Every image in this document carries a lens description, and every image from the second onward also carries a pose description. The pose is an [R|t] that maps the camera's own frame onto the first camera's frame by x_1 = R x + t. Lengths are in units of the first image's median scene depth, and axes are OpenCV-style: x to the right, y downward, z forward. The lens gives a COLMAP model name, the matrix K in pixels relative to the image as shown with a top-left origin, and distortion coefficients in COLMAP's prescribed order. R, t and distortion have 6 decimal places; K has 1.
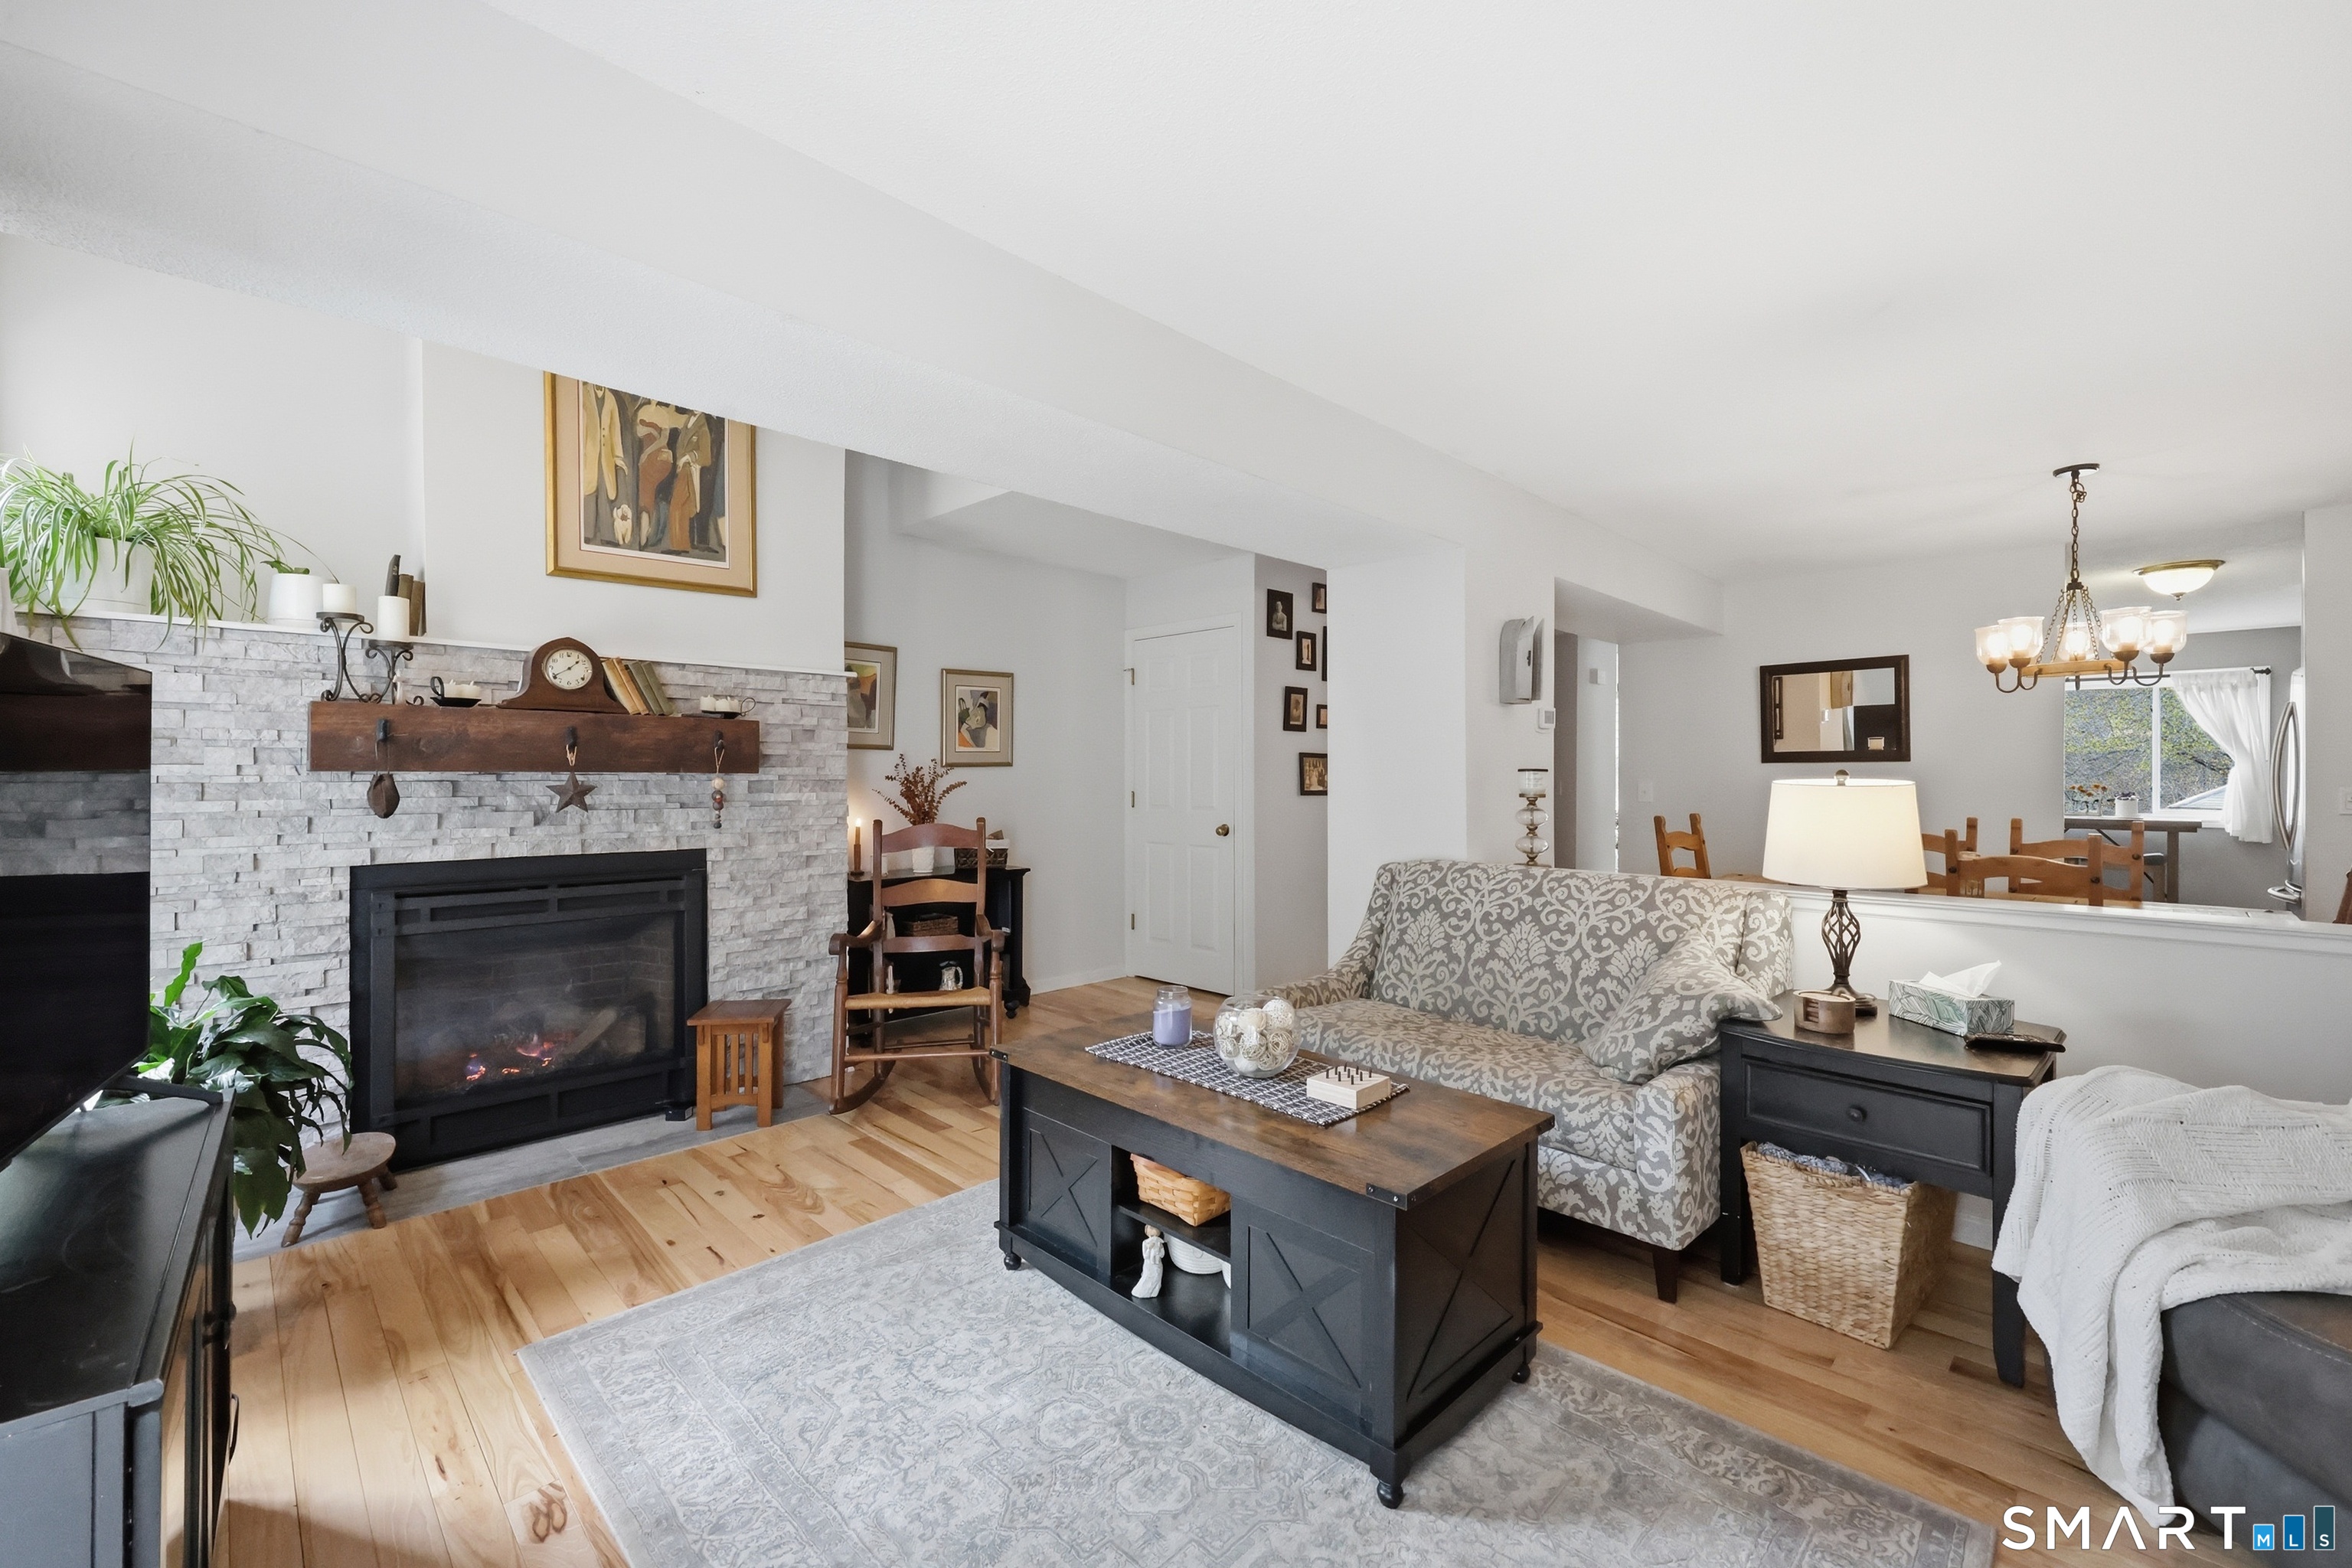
lens RADIAL K [[957.2, 0, 1181.9], [0, 957.2, 781.1], [0, 0, 1]] dist [-0.000959, -0.000037]
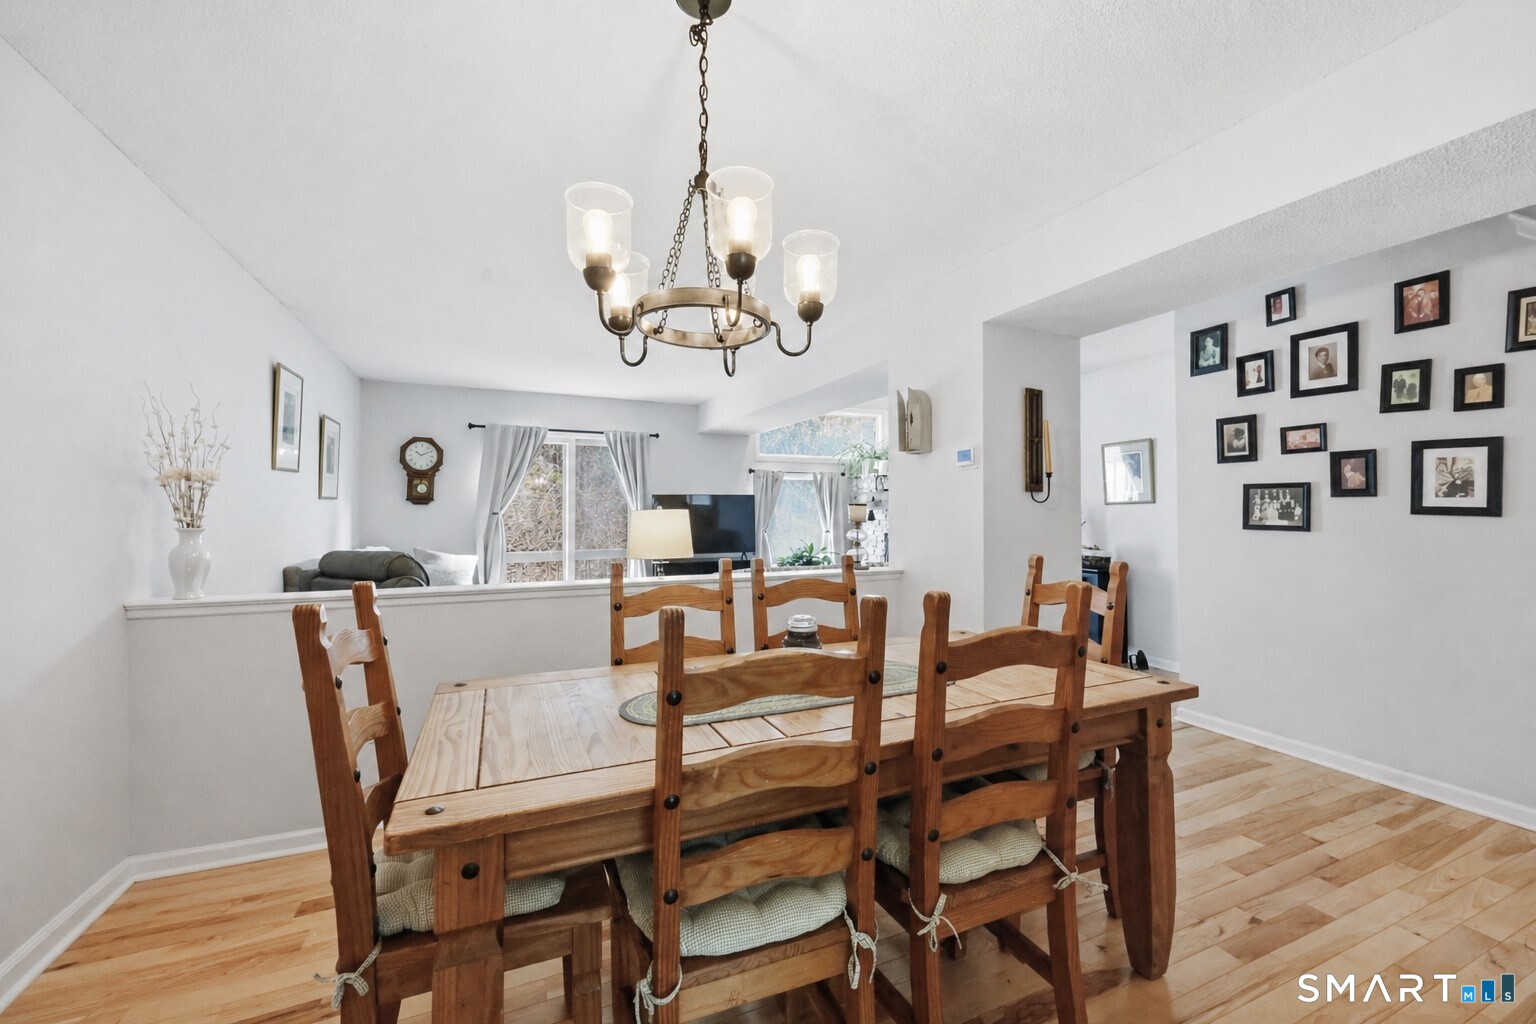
lens RADIAL K [[625.1, 0, 775.1], [0, 625.1, 505.5], [0, 0, 1]] dist [-0.000959, -0.000037]
pose [[-0.357218, -0.014513, -0.933908, 0.864595], [-0.003748, 0.999894, -0.014104, 0.001576], [0.934013, -0.001538, -0.357235, 0.790489]]
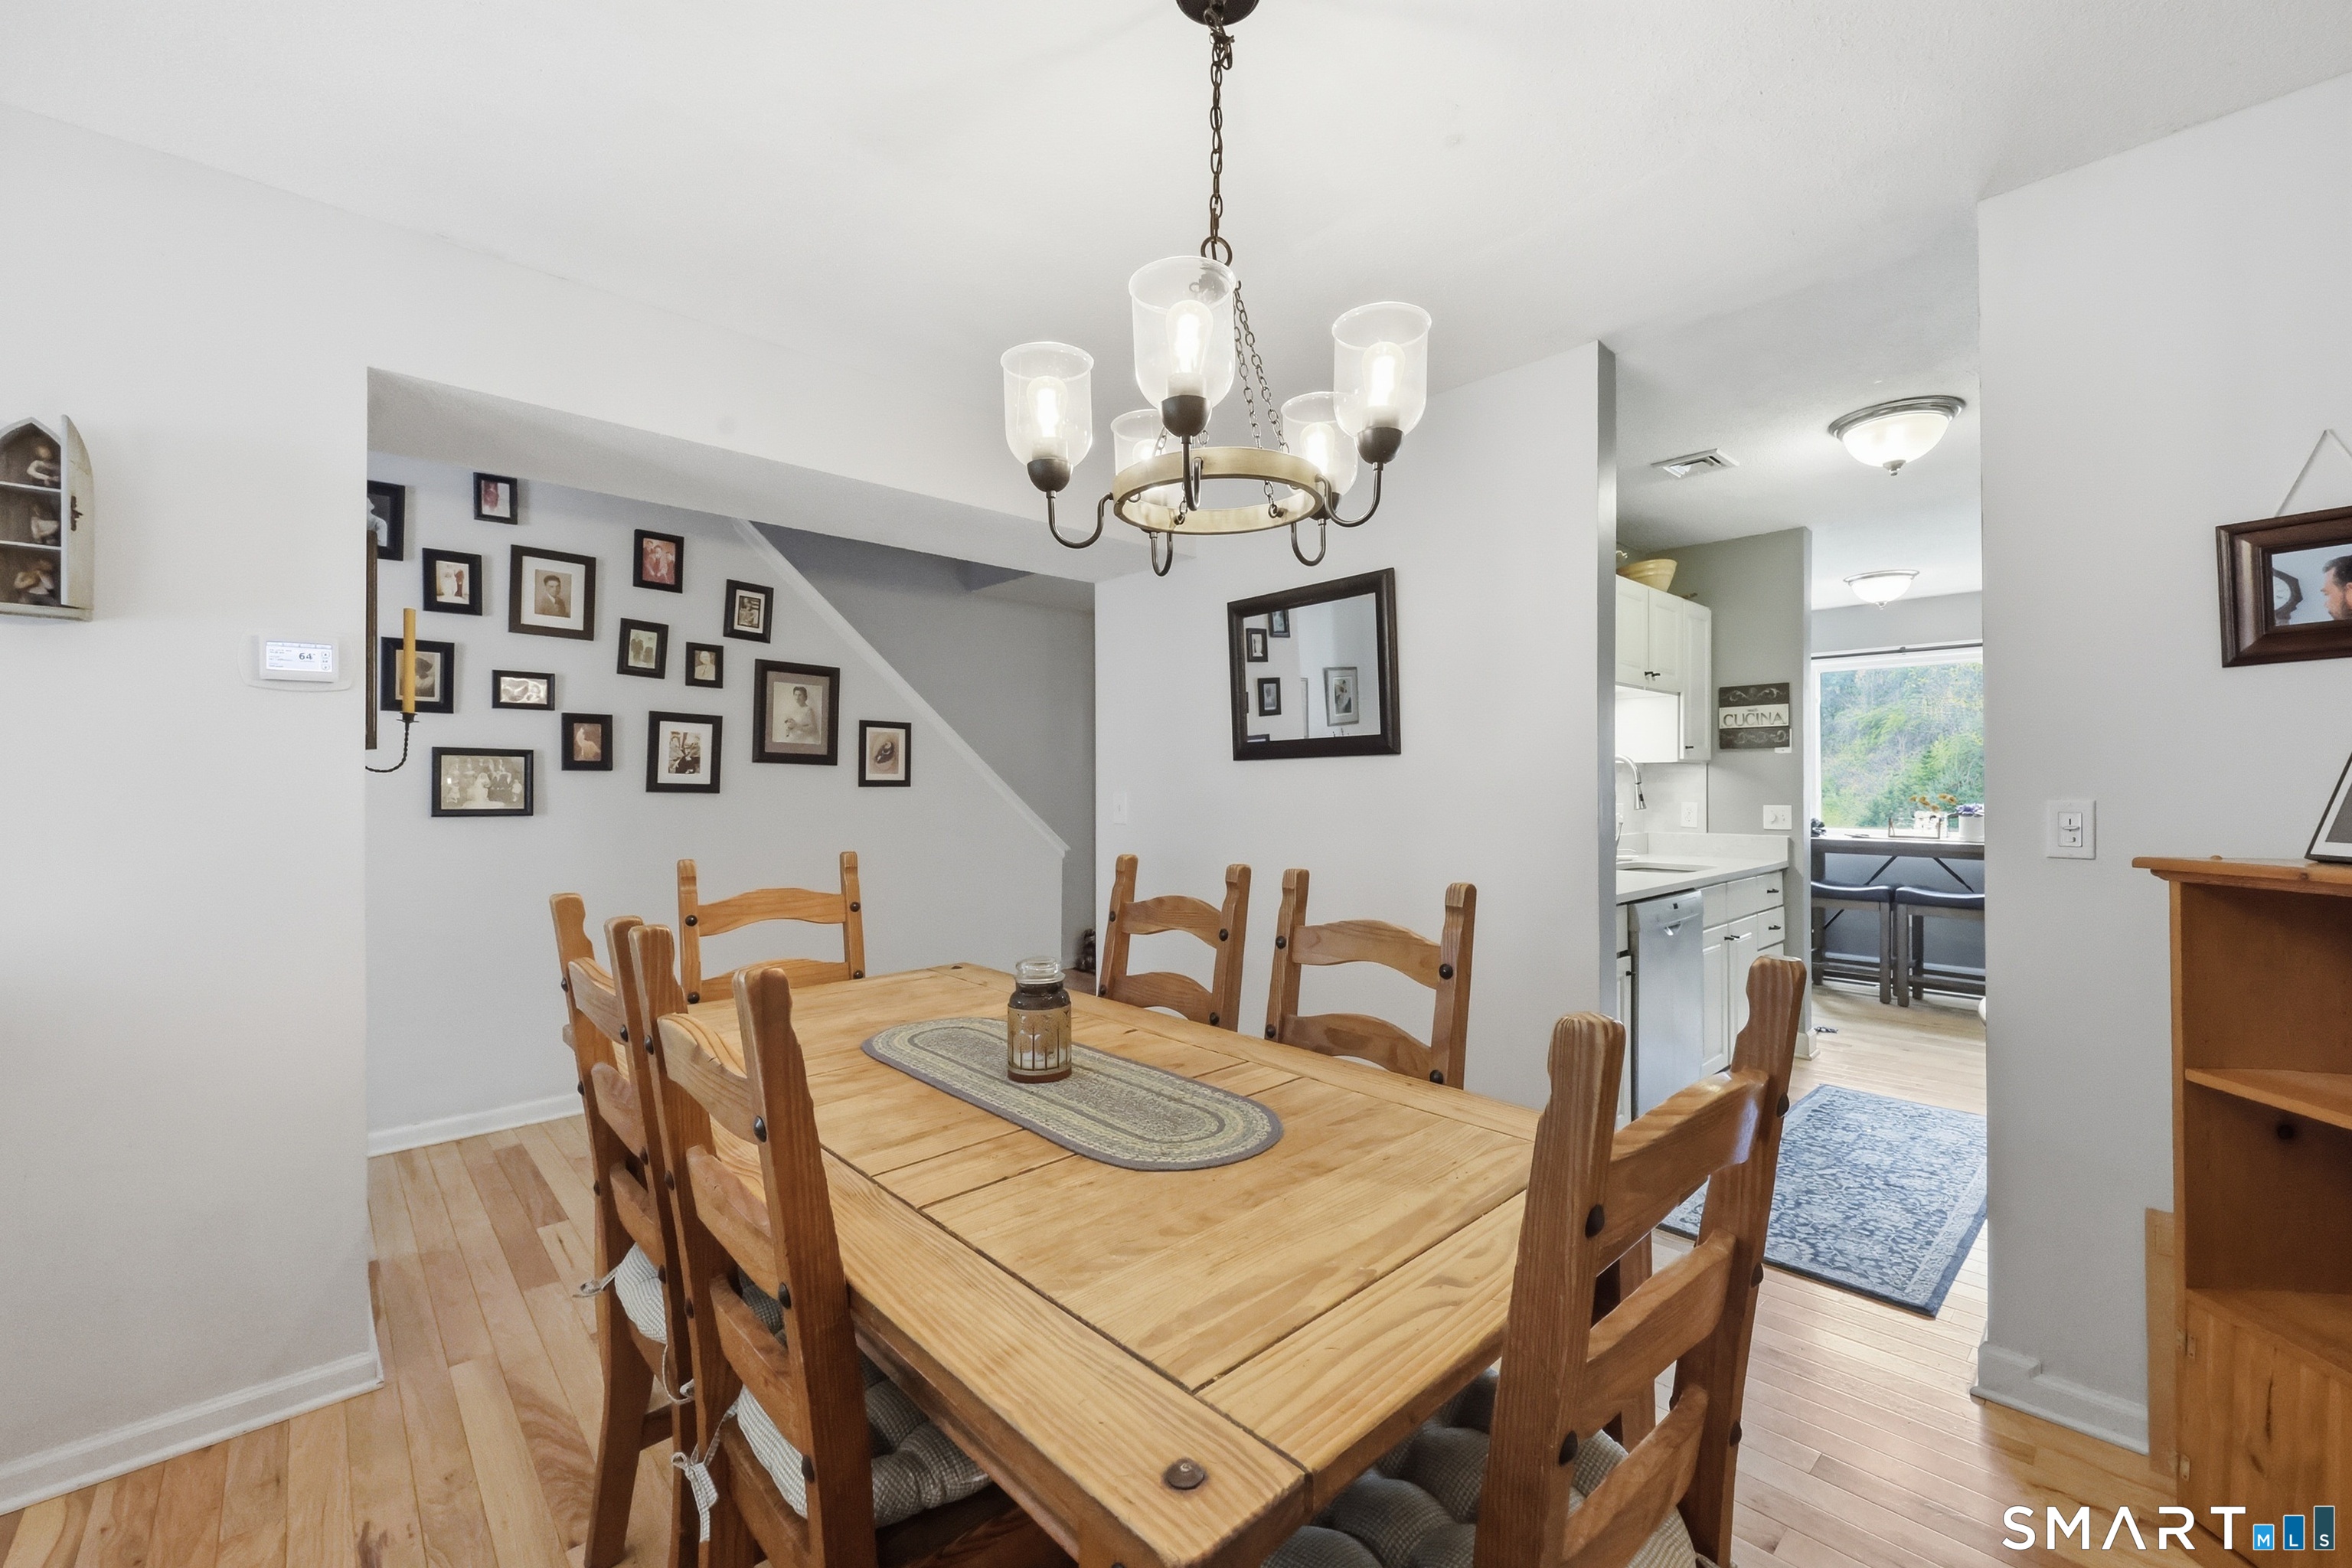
lens RADIAL K [[957.2, 0, 1174.3], [0, 957.2, 782.8], [0, 0, 1]] dist [-0.000959, -0.000037]
pose [[0.999585, -0.004700, -0.028427, 0.614329], [0.004673, 0.999989, -0.001025, -0.004230], [0.028432, 0.000892, 0.999595, 0.404774]]
